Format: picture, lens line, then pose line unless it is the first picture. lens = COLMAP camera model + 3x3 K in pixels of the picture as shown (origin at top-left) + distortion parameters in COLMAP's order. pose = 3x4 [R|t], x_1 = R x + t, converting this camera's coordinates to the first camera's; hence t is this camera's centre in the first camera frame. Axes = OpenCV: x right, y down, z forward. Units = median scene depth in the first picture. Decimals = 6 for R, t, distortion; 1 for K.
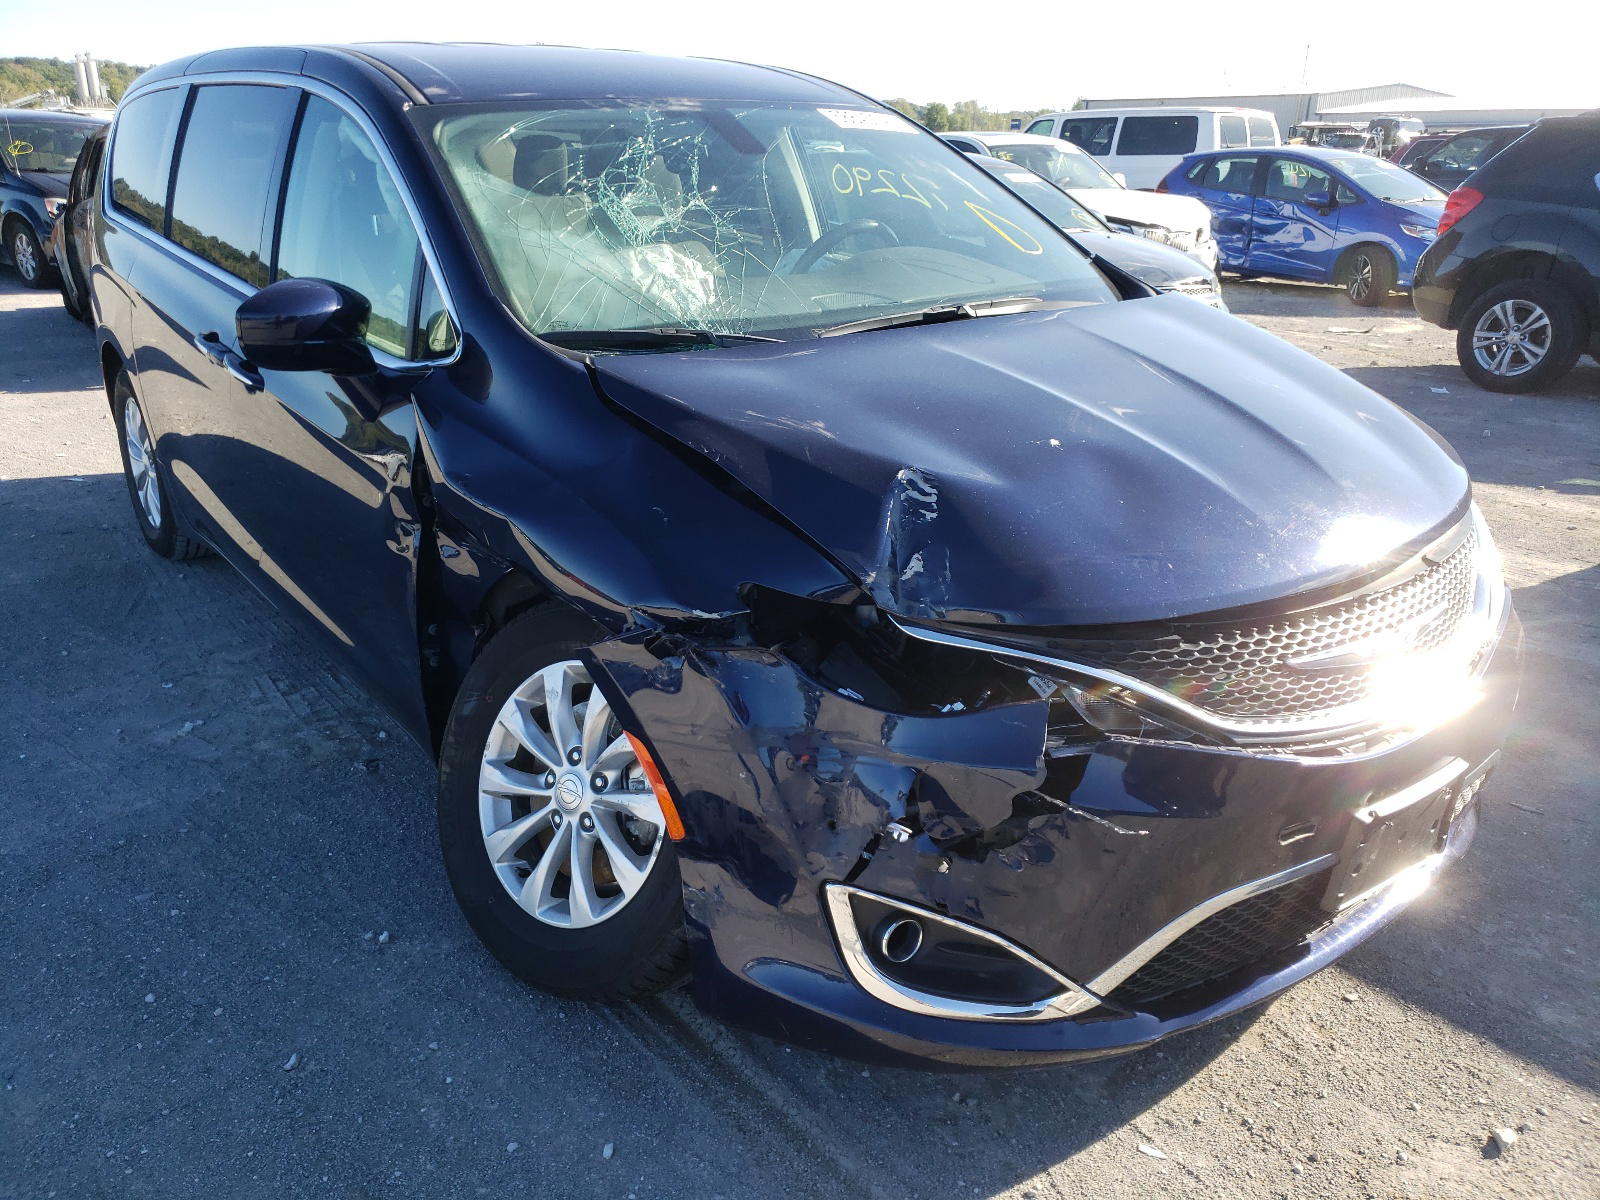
lens RADIAL K [[1209.0, 0, 805.9], [0, 1209.0, 656.9], [0, 0, 1]] dist [0.115722, -0.378229]
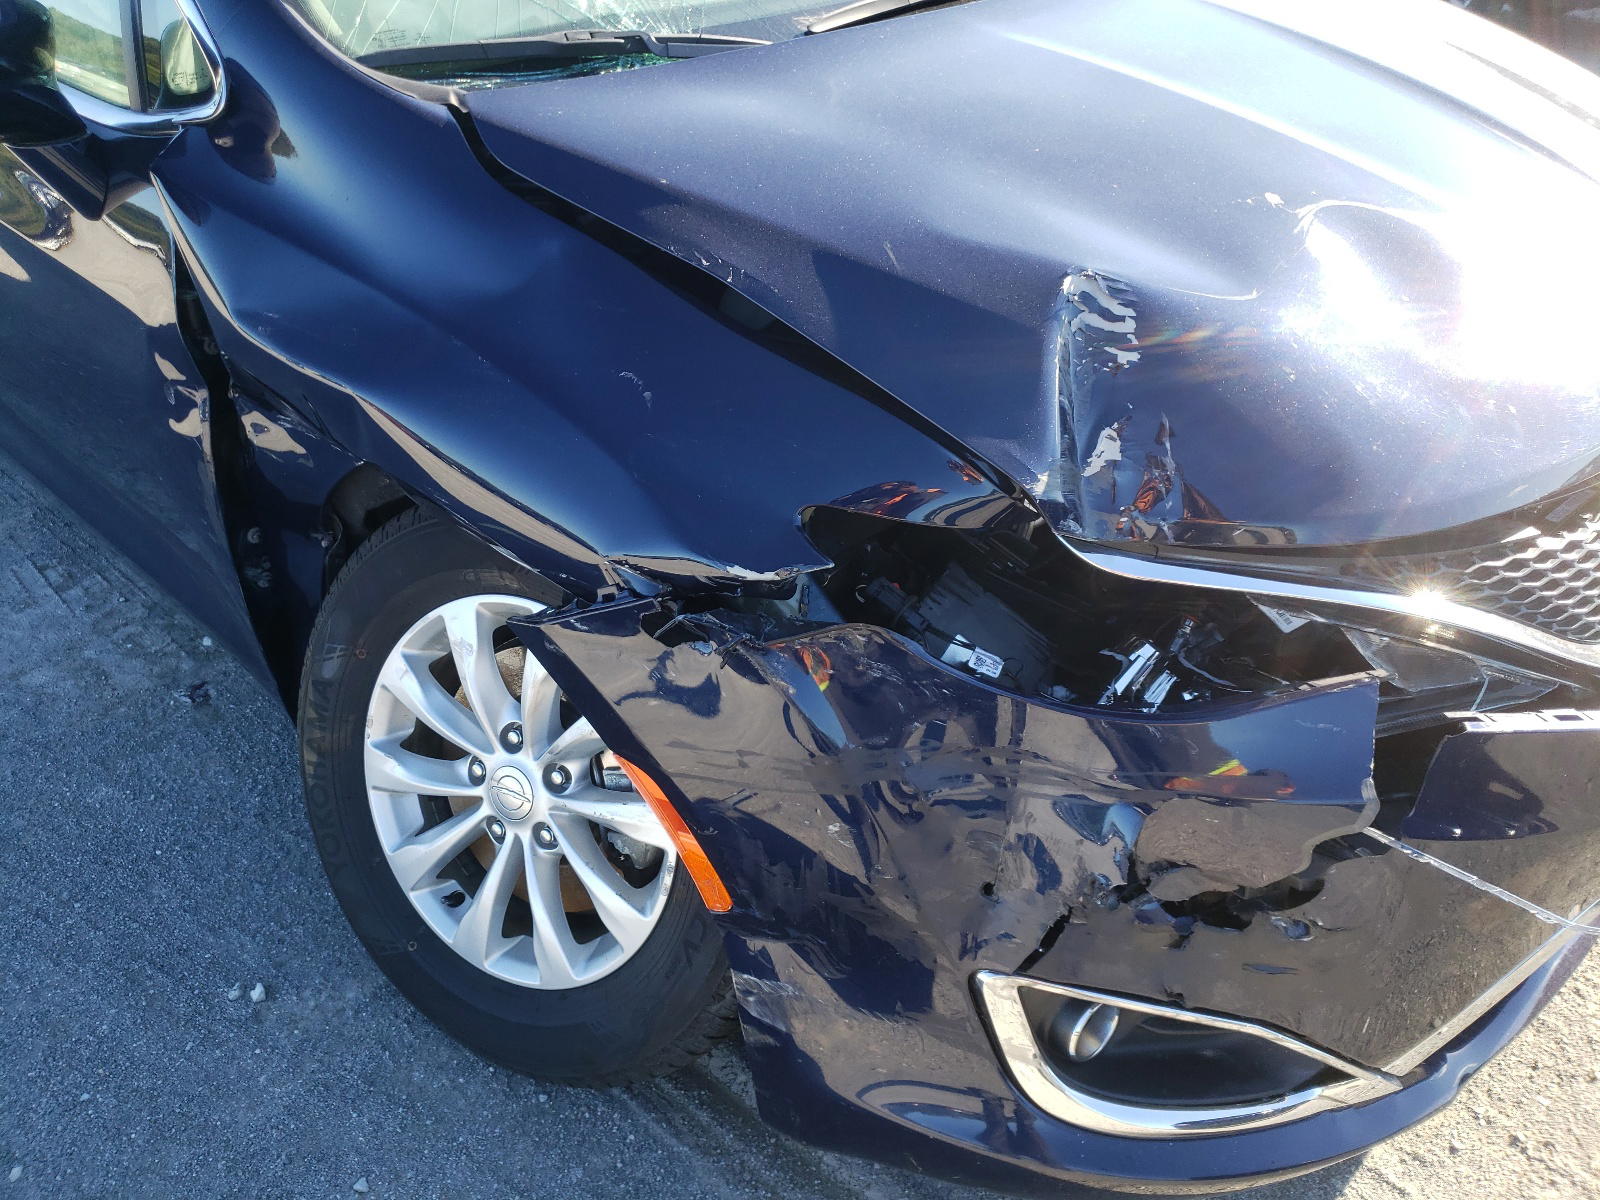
lens RADIAL K [[1223.9, 0, 800.0], [0, 1223.9, 600.0], [0, 0, 1]] dist [0.004203, 0.003145]
pose [[0.989422, -0.105664, 0.099392, -0.095938], [0.085273, 0.977925, 0.190766, -0.104539], [-0.117355, -0.180273, 0.976591, 0.358035]]
